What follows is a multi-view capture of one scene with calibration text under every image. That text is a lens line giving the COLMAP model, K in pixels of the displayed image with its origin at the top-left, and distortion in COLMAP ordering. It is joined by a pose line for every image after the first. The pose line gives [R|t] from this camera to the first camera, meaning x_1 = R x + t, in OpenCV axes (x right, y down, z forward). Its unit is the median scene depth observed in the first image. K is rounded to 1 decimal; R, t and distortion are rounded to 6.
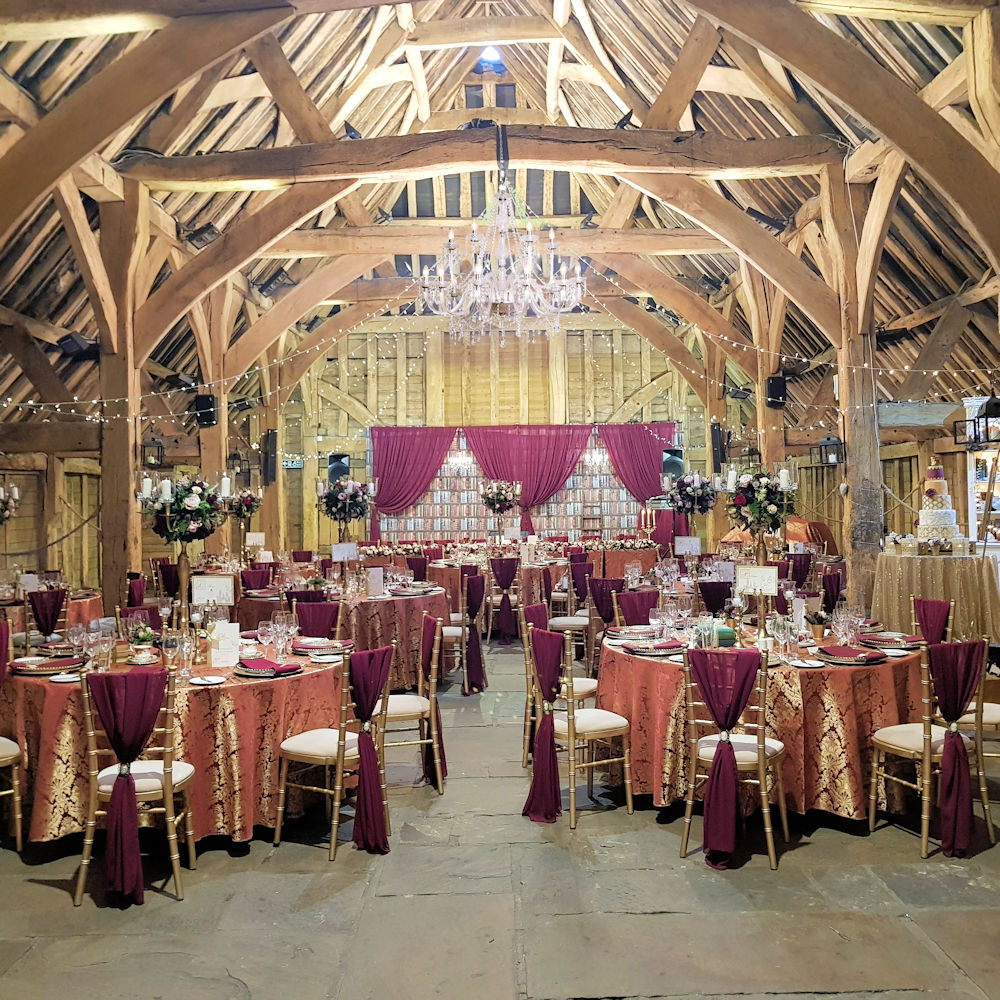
lens RADIAL K [[1161.3, 0, 500.0], [0, 1161.3, 499.5], [0, 0, 1]] dist [-0.027436, 0.000000]
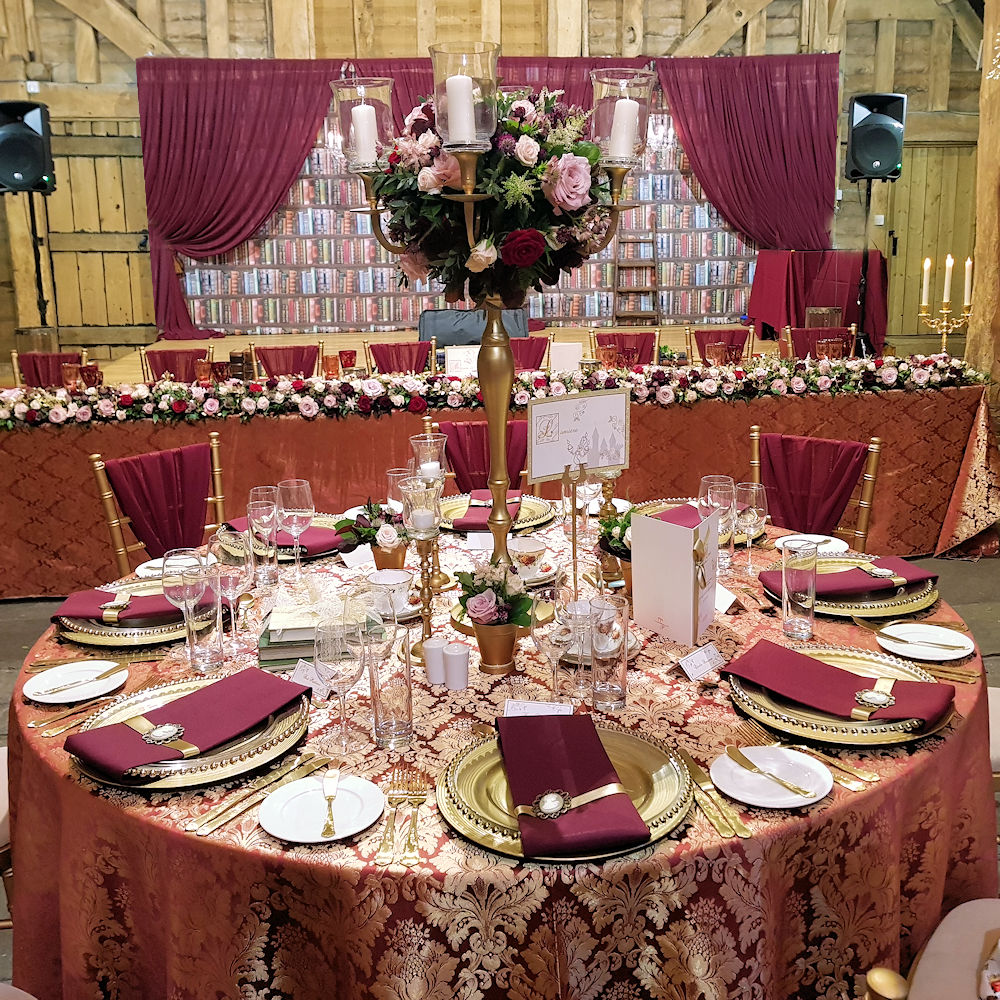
lens RADIAL K [[1161.3, 0, 506.2], [0, 1161.3, 499.0], [0, 0, 1]] dist [-0.027436, 0.000000]
pose [[0.997785, -0.016285, 0.064496, -0.005634], [0.001412, 0.974537, 0.224224, 0.002242], [-0.066505, -0.223636, 0.972401, 0.520601]]
